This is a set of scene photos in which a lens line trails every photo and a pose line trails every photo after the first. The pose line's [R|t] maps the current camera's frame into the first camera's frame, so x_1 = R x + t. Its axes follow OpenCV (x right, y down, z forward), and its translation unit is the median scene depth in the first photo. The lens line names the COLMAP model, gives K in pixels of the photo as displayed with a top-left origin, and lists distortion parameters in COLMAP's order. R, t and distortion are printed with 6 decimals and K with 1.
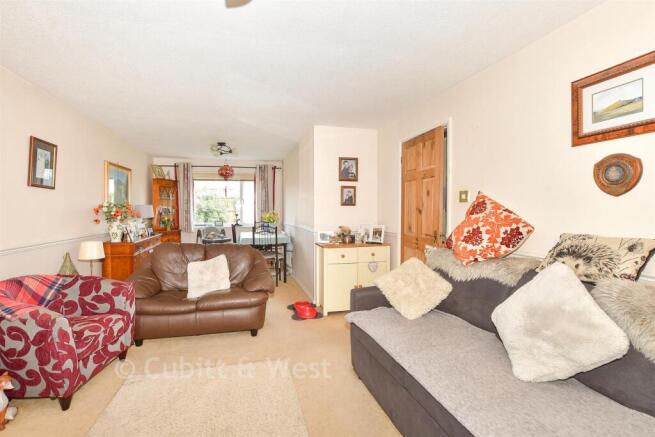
lens RADIAL K [[289.1, 0, 327.1], [0, 289.1, 215.7], [0, 0, 1]] dist [-0.037178, 0.000031]
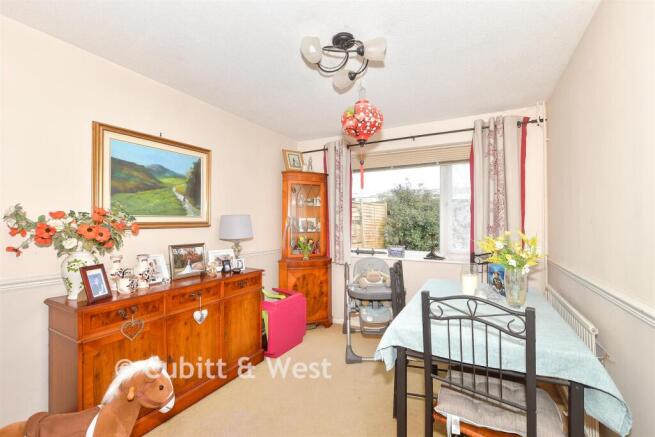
lens RADIAL K [[289.1, 0, 327.1], [0, 289.1, 215.7], [0, 0, 1]] dist [-0.037178, 0.000031]
pose [[0.700169, -0.010101, -0.713905, -0.104499], [-0.022036, 0.999118, -0.035749, -0.016271], [0.713637, 0.040762, 0.699329, 0.592334]]
